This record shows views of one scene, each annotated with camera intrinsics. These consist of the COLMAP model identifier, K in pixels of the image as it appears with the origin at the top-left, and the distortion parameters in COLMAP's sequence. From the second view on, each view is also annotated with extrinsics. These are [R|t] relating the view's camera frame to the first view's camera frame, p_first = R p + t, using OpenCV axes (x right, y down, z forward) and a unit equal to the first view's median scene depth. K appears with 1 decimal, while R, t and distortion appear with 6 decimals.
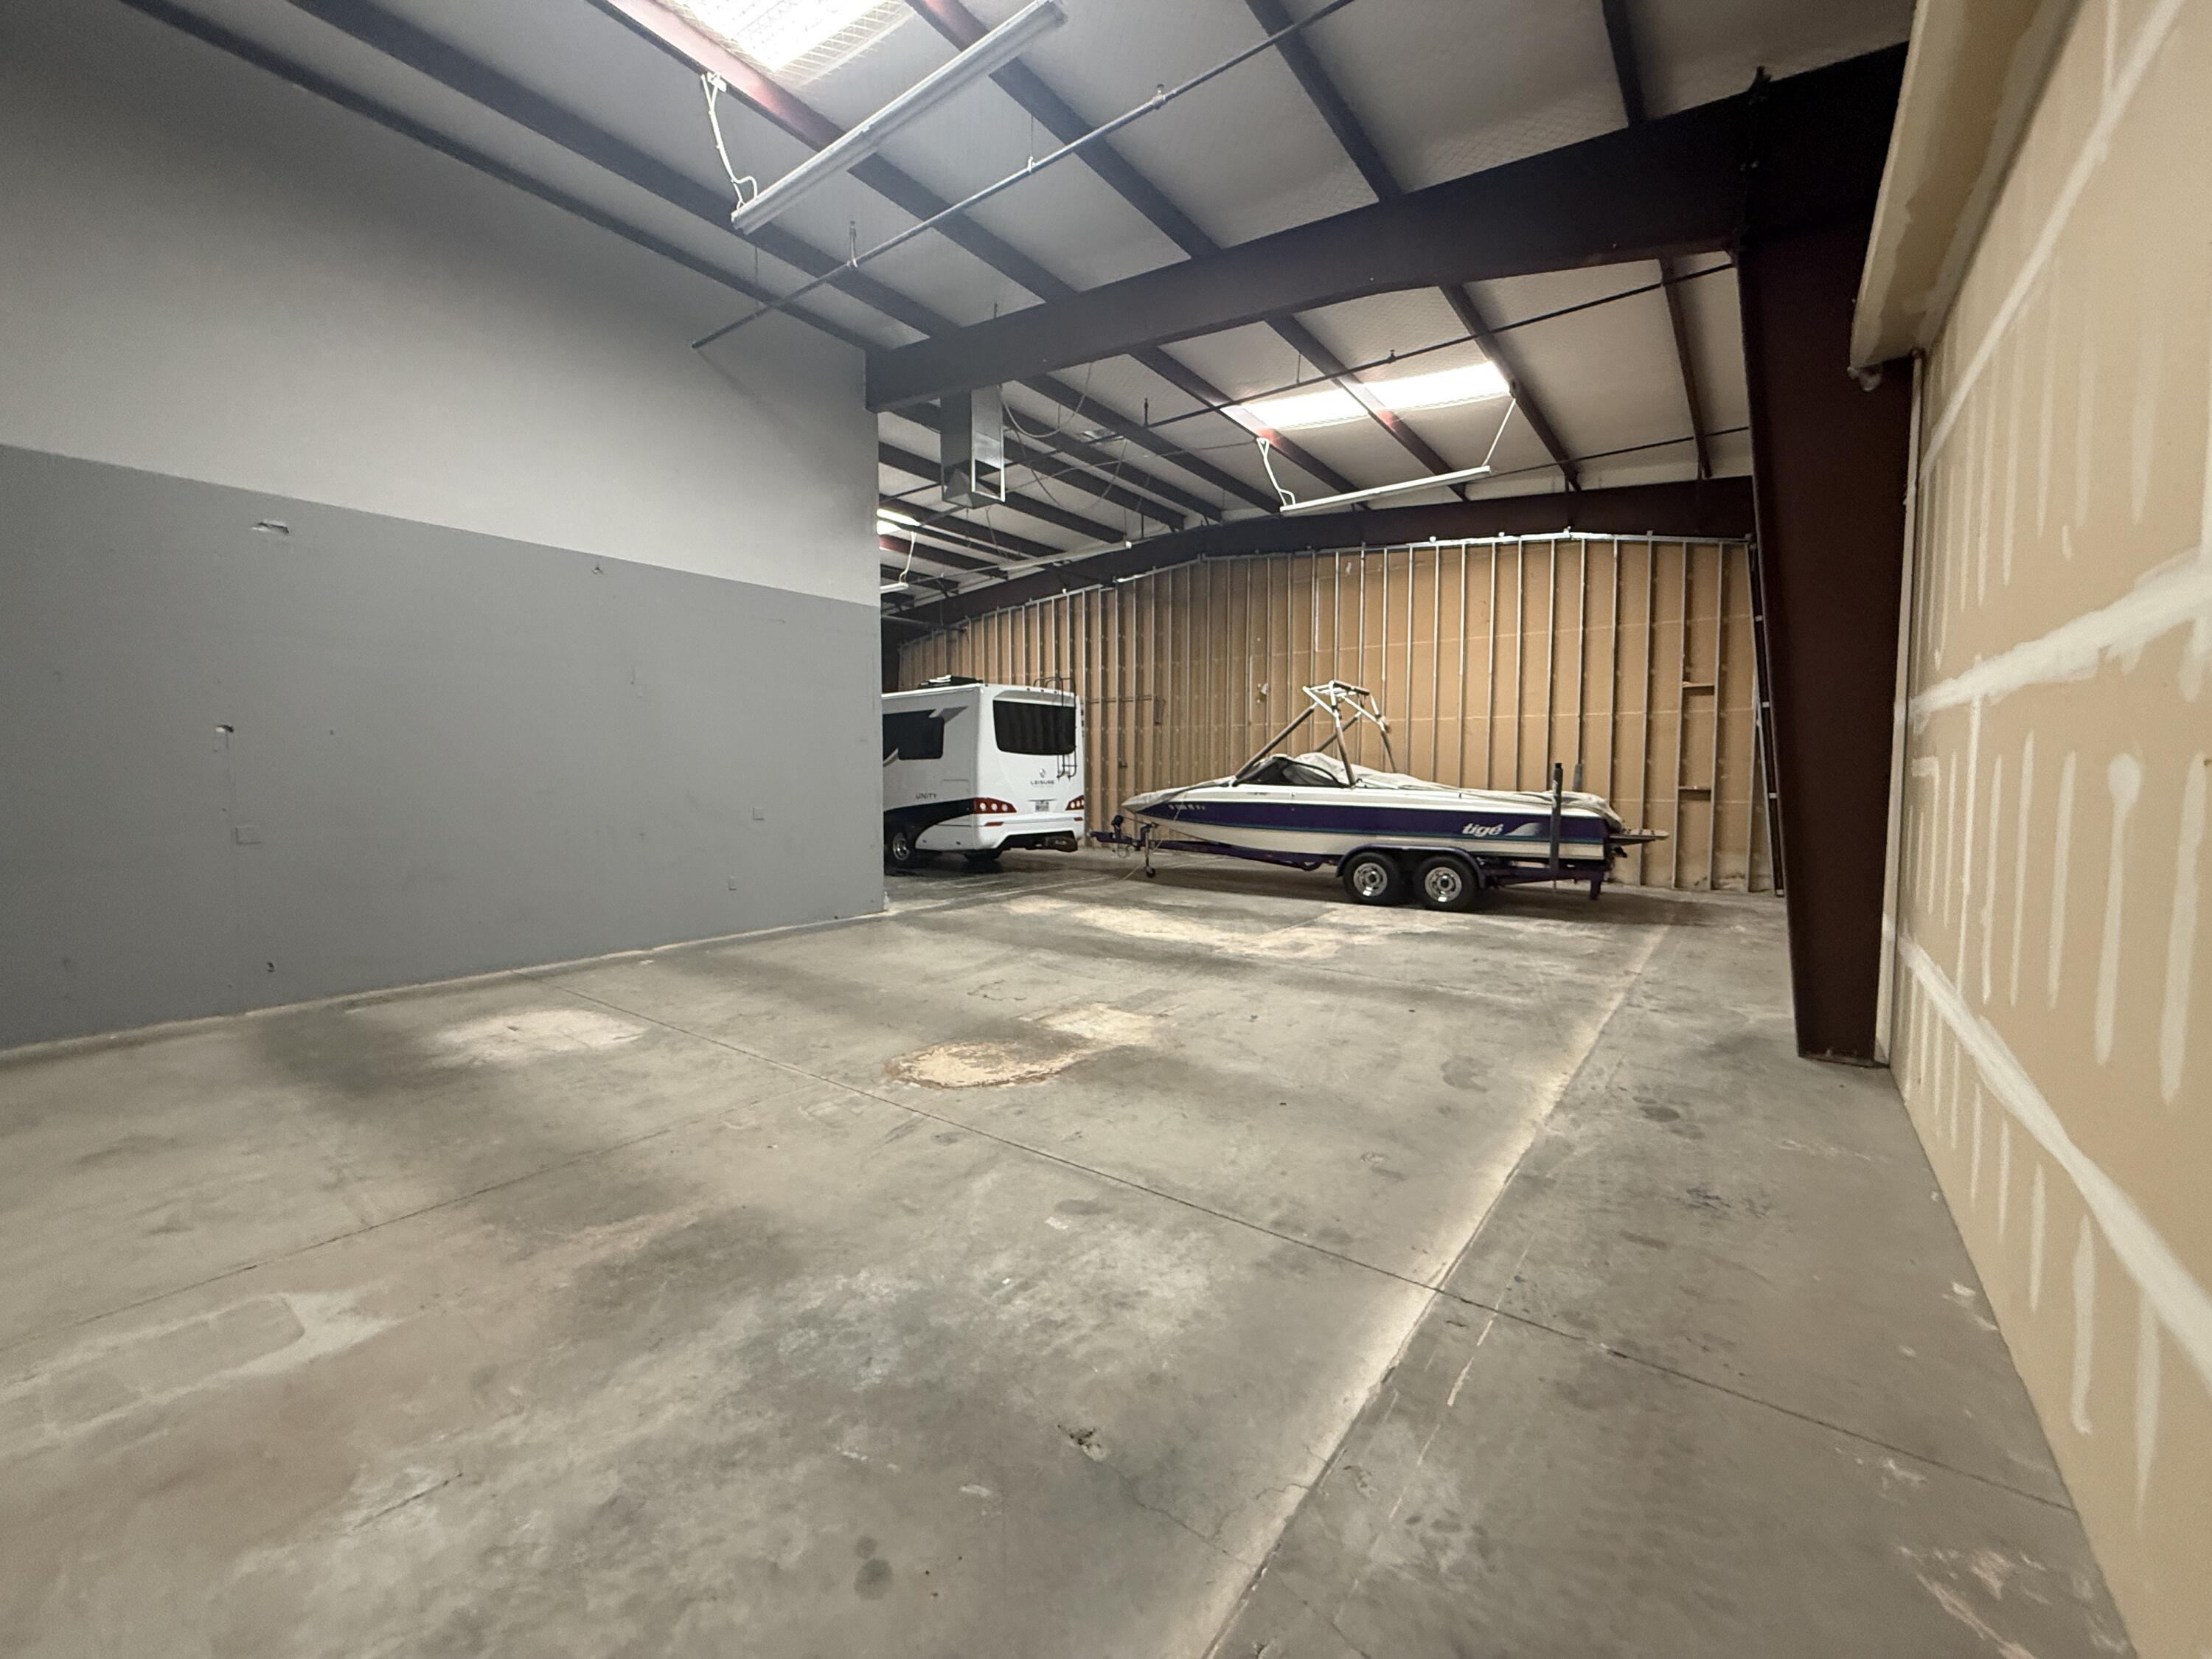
lens RADIAL K [[868.5, 0, 1106.0], [0, 868.5, 829.5], [0, 0, 1]] dist [-0.001181, -0.000087]
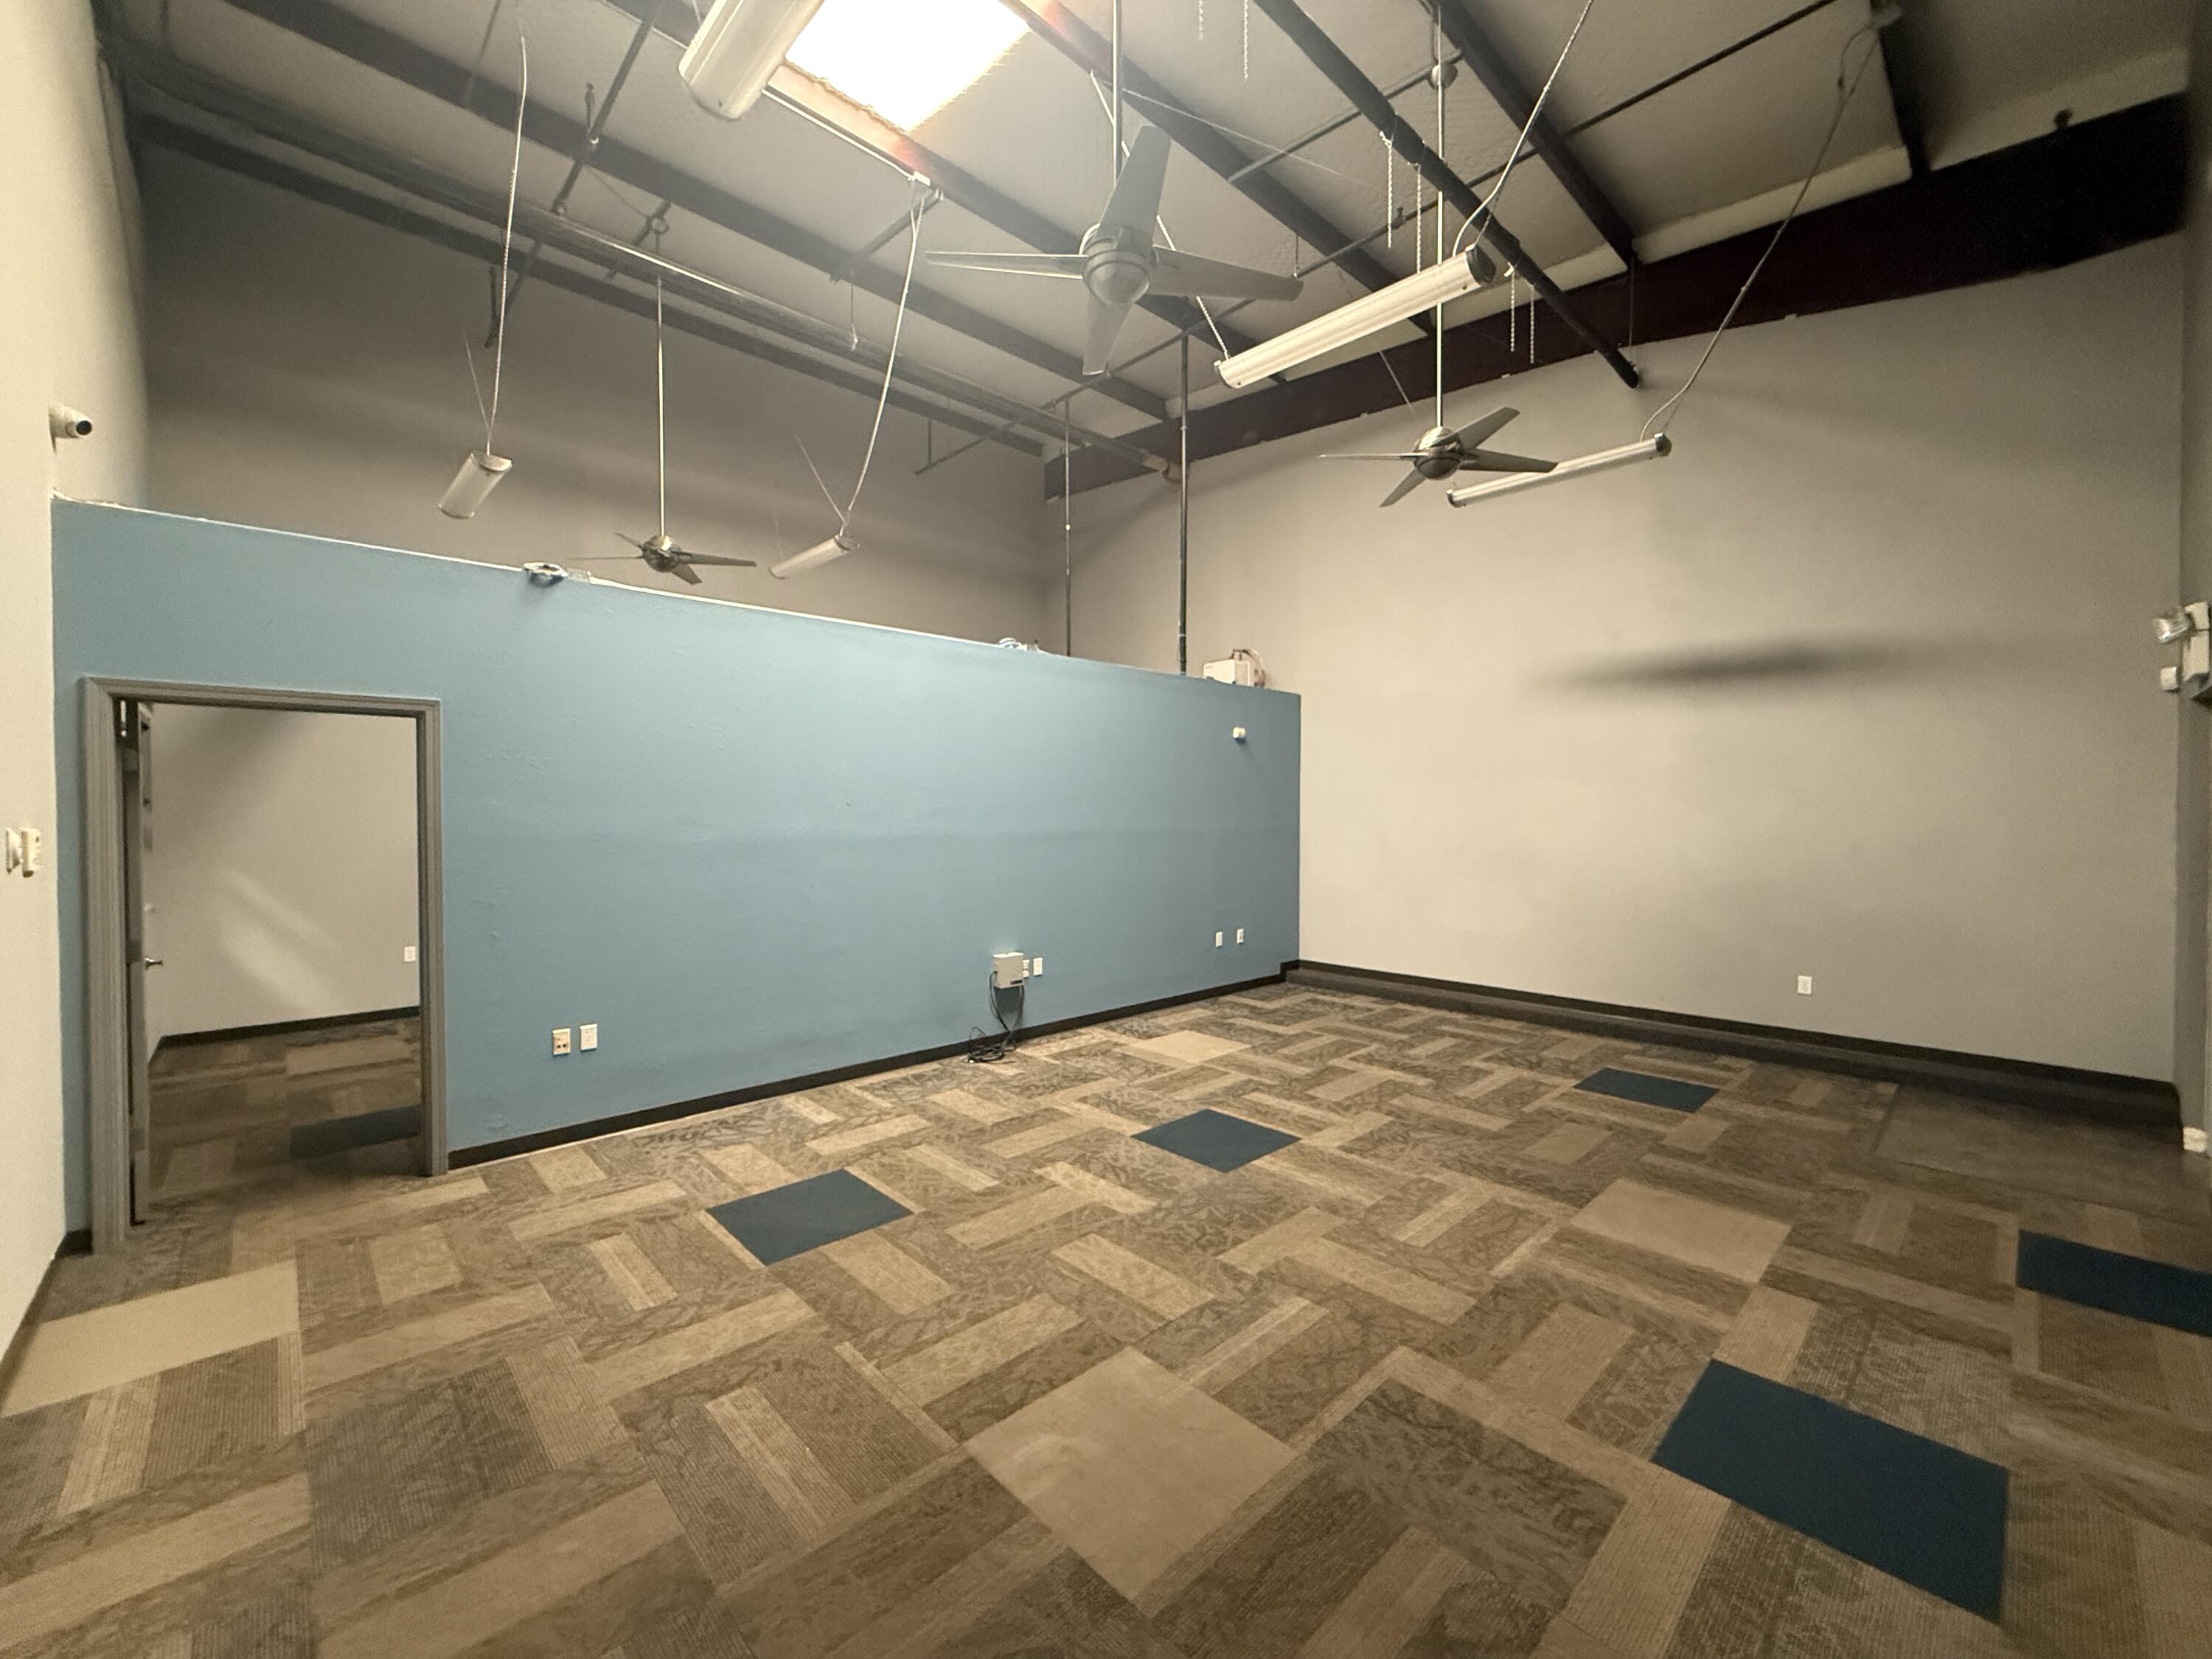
lens RADIAL K [[883.8, 0, 1106.0], [0, 883.8, 829.5], [0, 0, 1]] dist [0.005238, -0.000076]
pose [[0.983463, 0.009100, -0.180882, 0.185537], [-0.017775, 0.998765, -0.046400, -0.019628], [0.180236, 0.048848, 0.982410, 0.249597]]
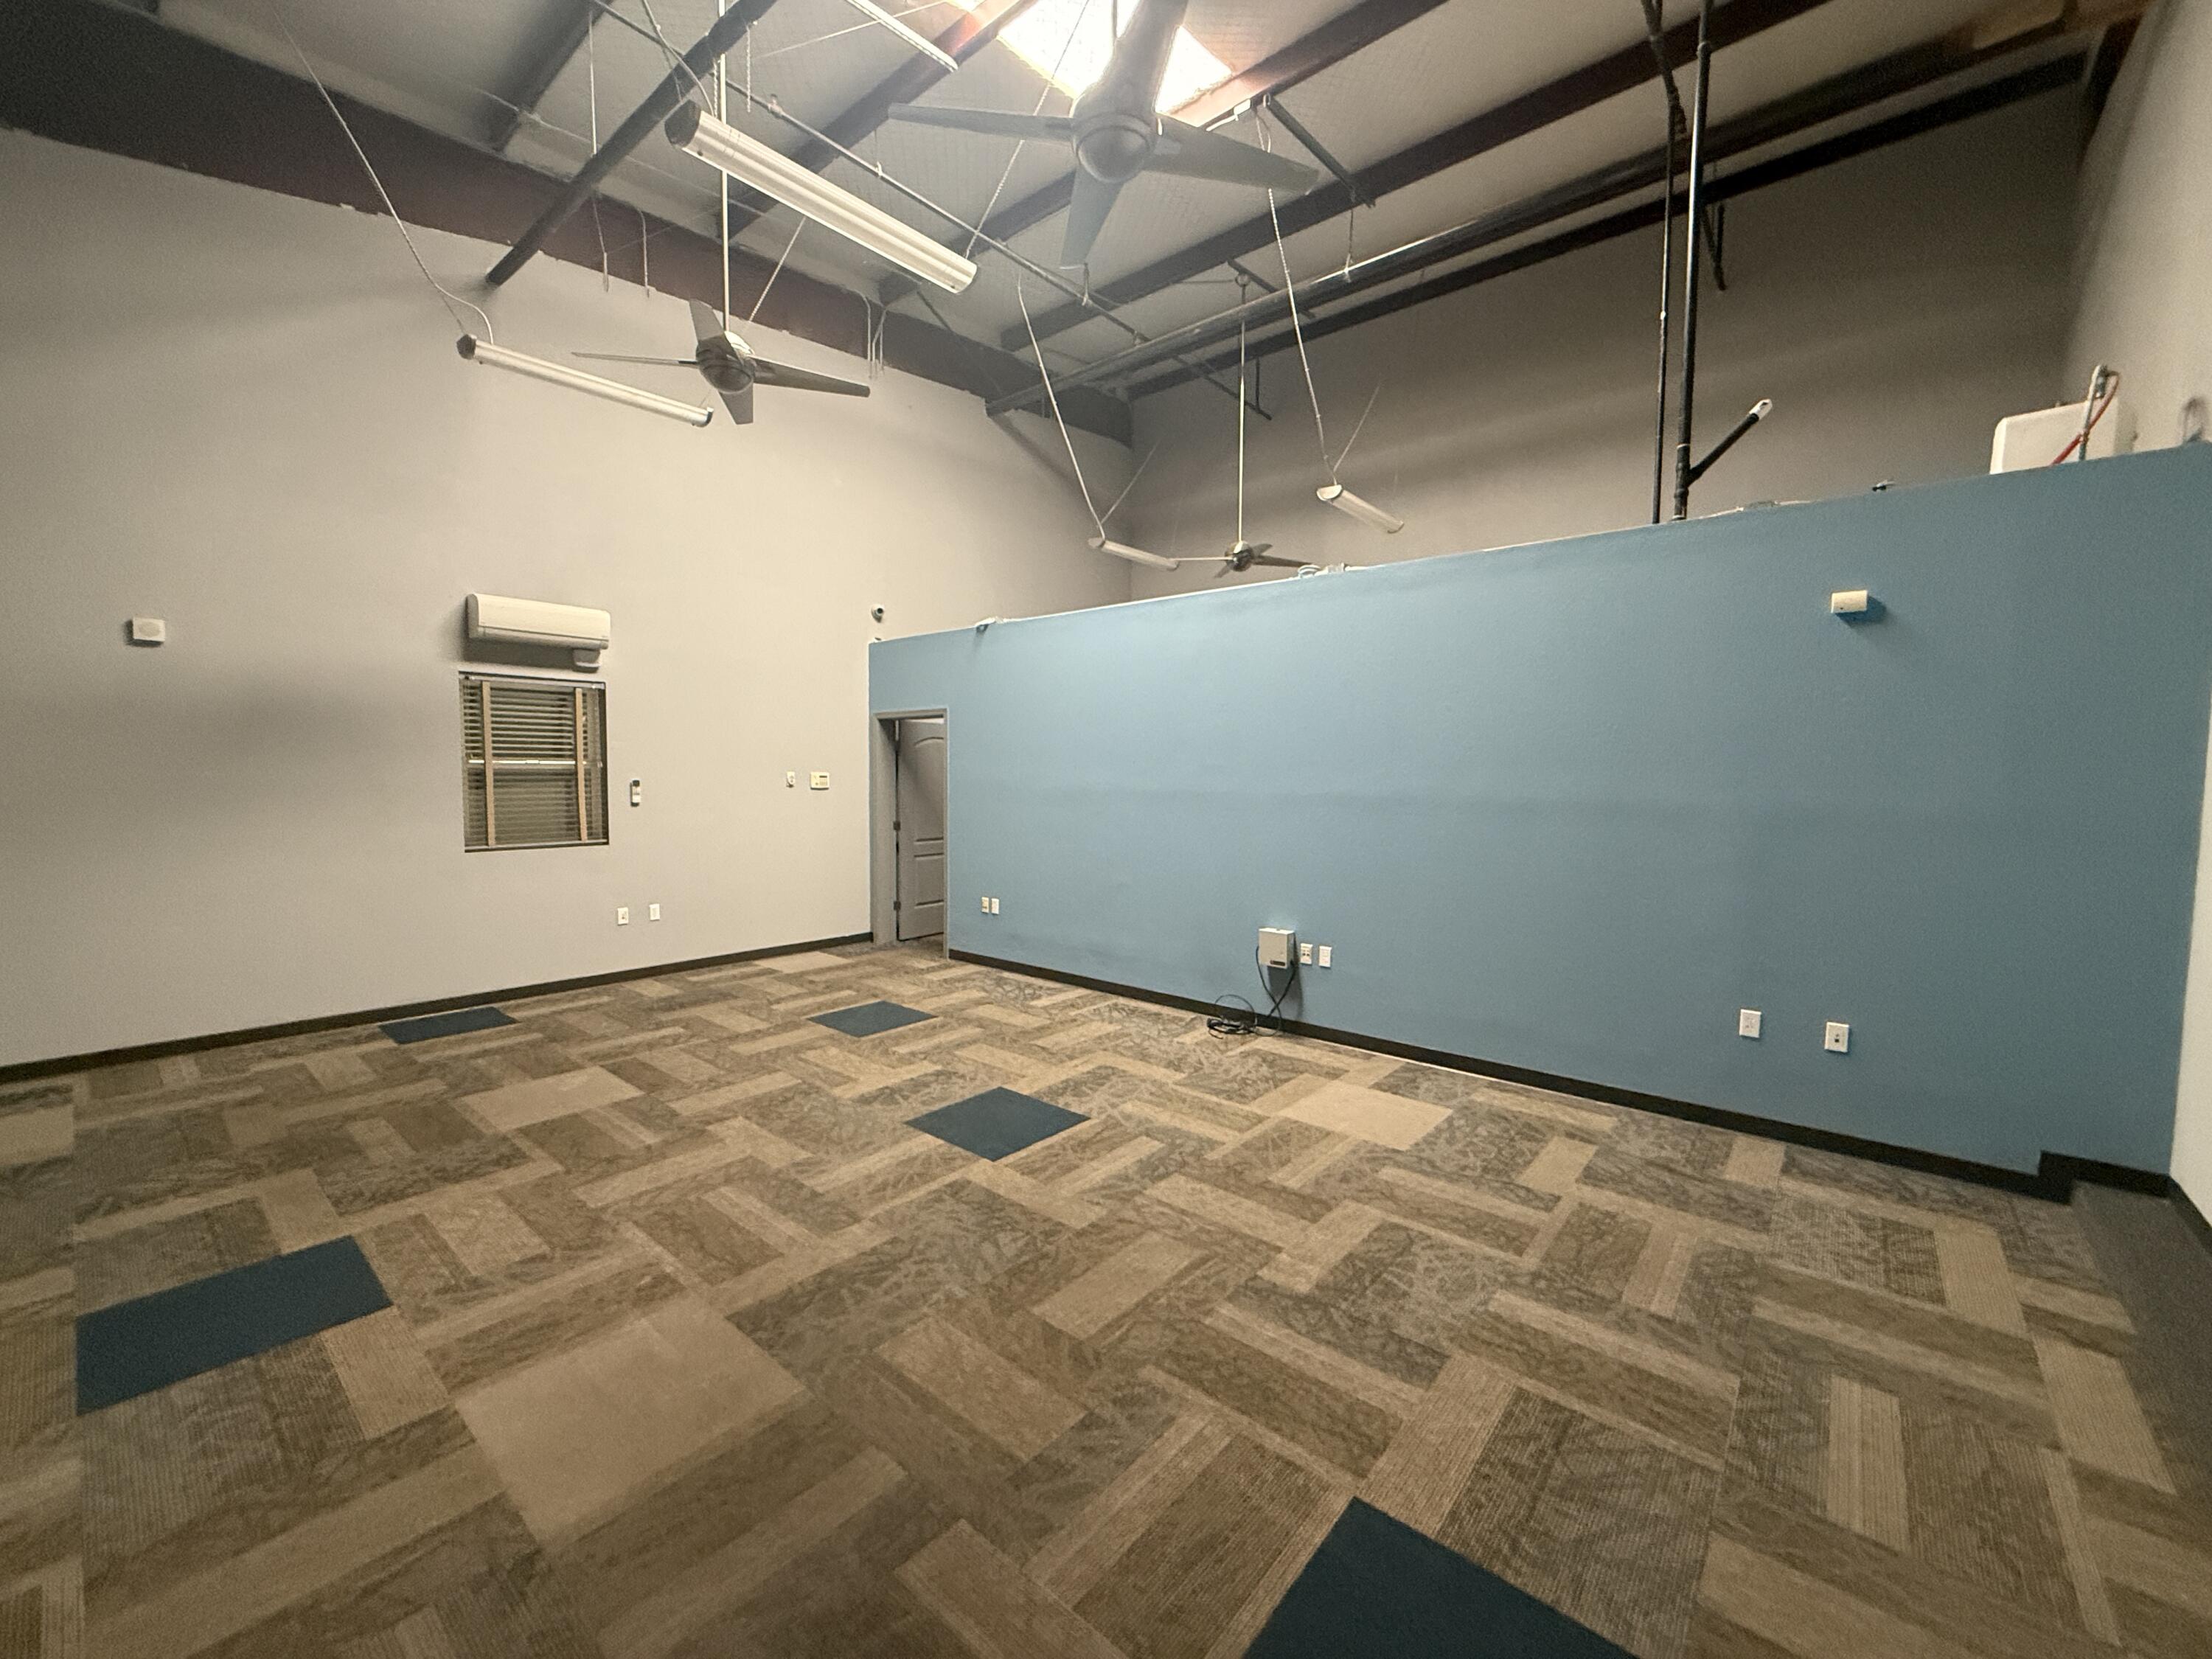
lens RADIAL K [[894.7, 0, 1106.0], [0, 894.7, 829.5], [0, 0, 1]] dist [-0.000850, 0.000609]
pose [[-0.079274, 0.068287, -0.994511, 0.725912], [-0.076919, 0.994258, 0.074401, -0.070205], [0.993881, 0.082395, -0.073566, 1.009009]]
